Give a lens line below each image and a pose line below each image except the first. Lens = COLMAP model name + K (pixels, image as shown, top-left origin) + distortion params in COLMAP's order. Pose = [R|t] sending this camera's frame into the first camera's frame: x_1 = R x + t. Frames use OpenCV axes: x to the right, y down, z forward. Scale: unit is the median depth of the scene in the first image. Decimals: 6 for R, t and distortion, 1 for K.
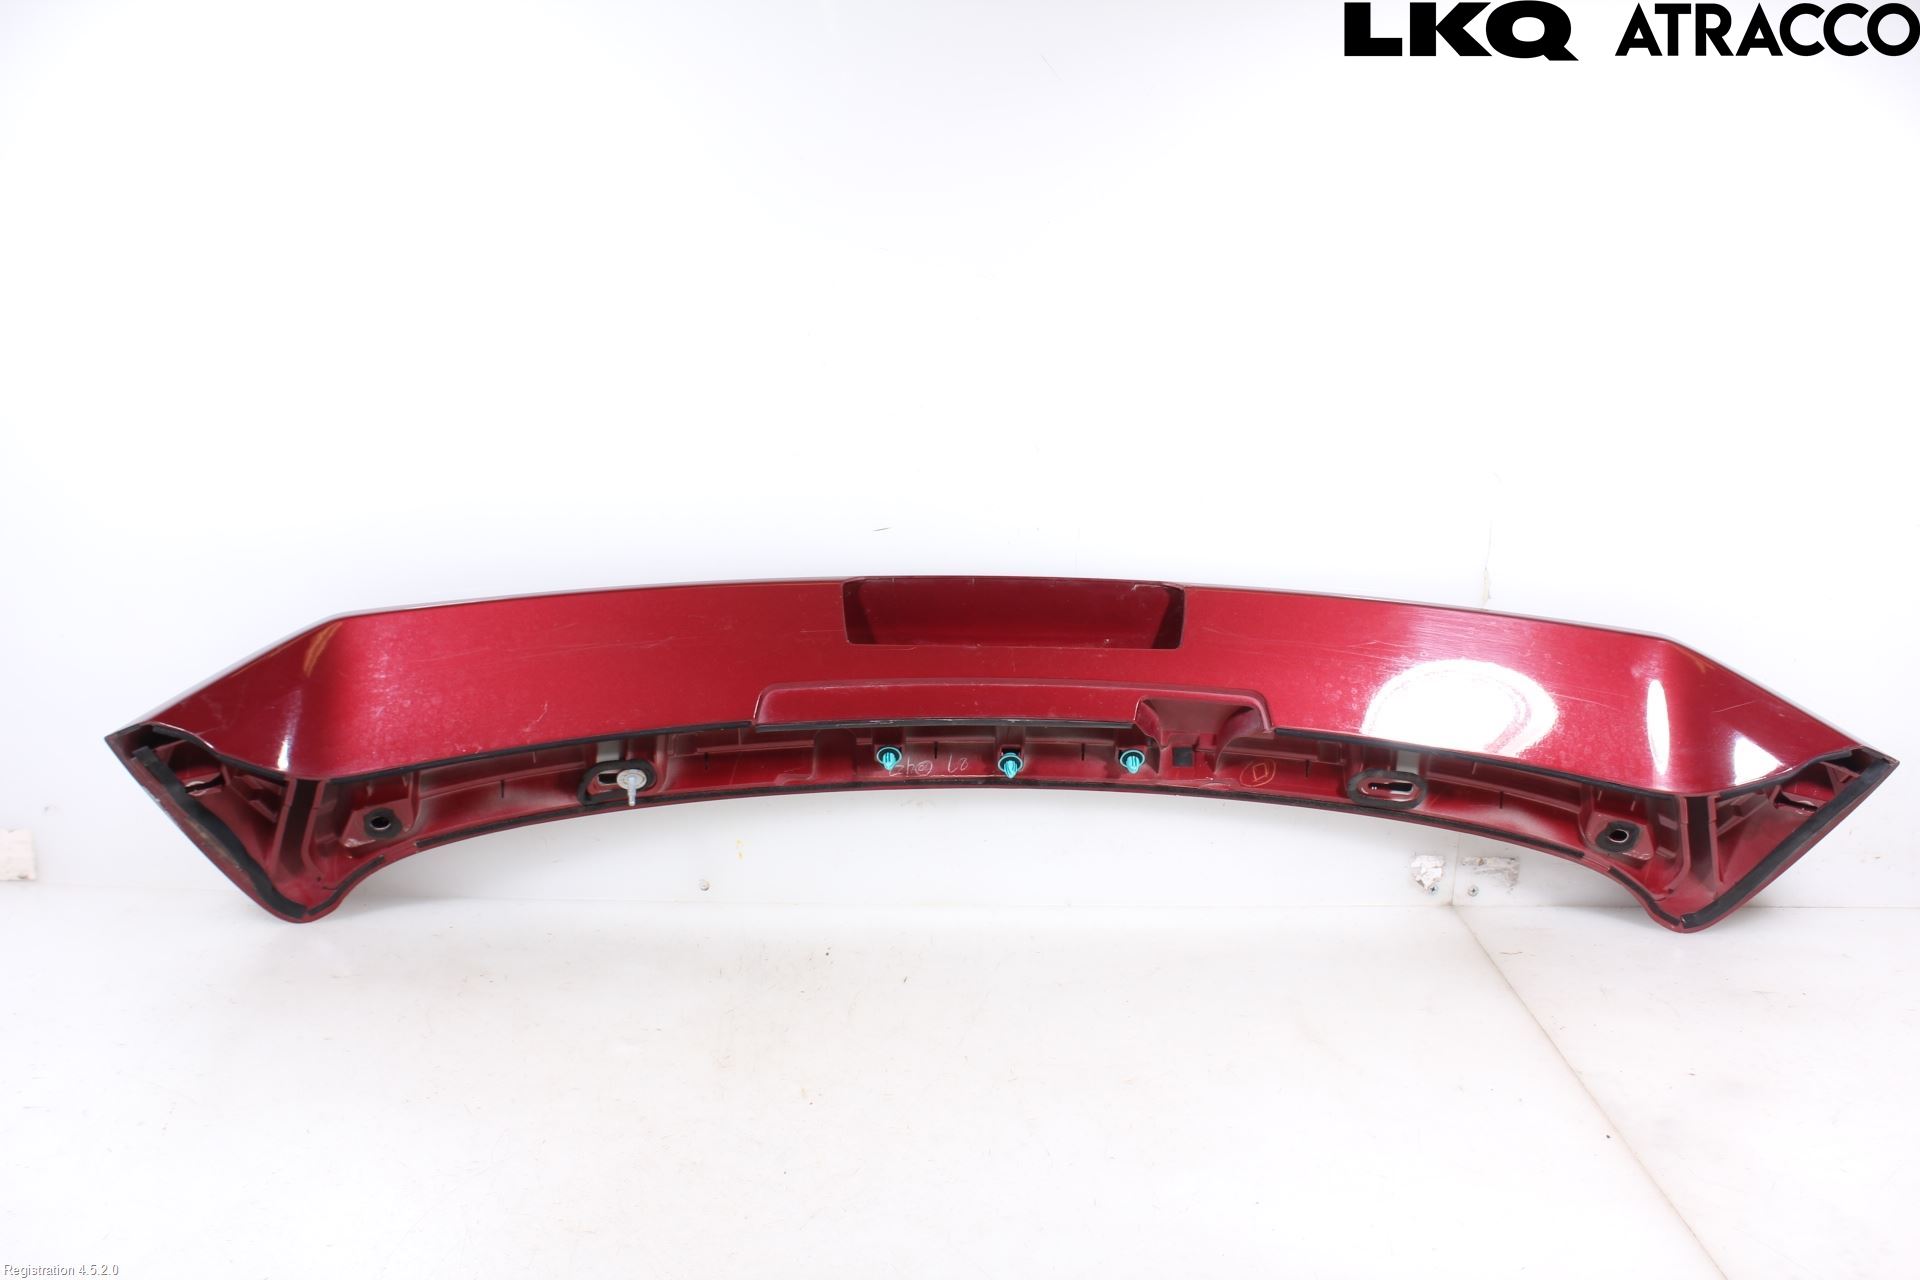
lens RADIAL K [[1837.8, 0, 962.4], [0, 1837.8, 636.9], [0, 0, 1]] dist [-0.131088, 0.000000]
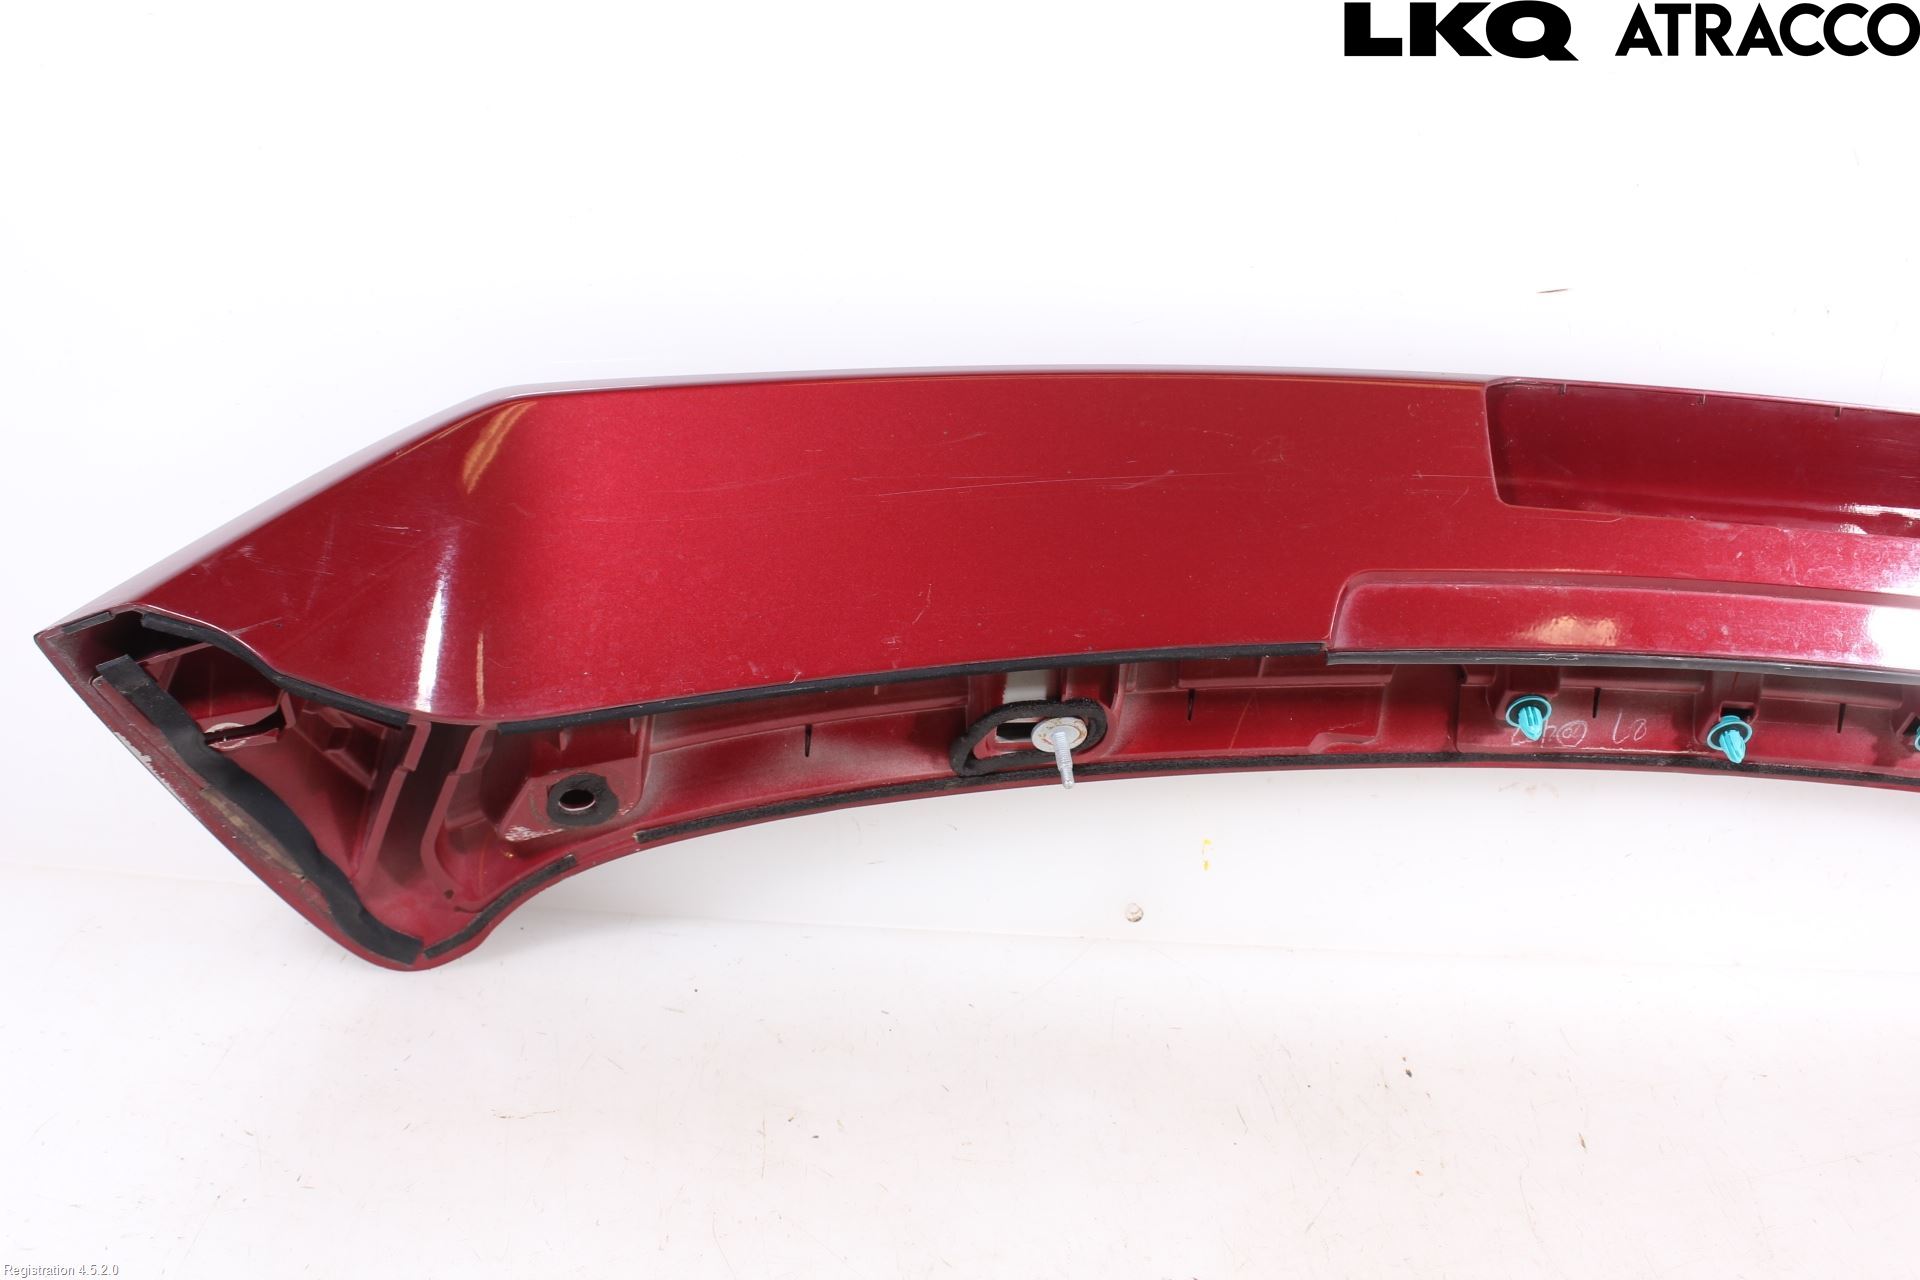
lens RADIAL K [[1837.8, 0, 955.6], [0, 1837.8, 646.9], [0, 0, 1]] dist [-0.131088, 0.000000]
pose [[0.998266, 0.052627, 0.026366, -0.227153], [-0.055265, 0.992166, 0.112039, -0.005137], [-0.020263, -0.113302, 0.993354, 0.478203]]
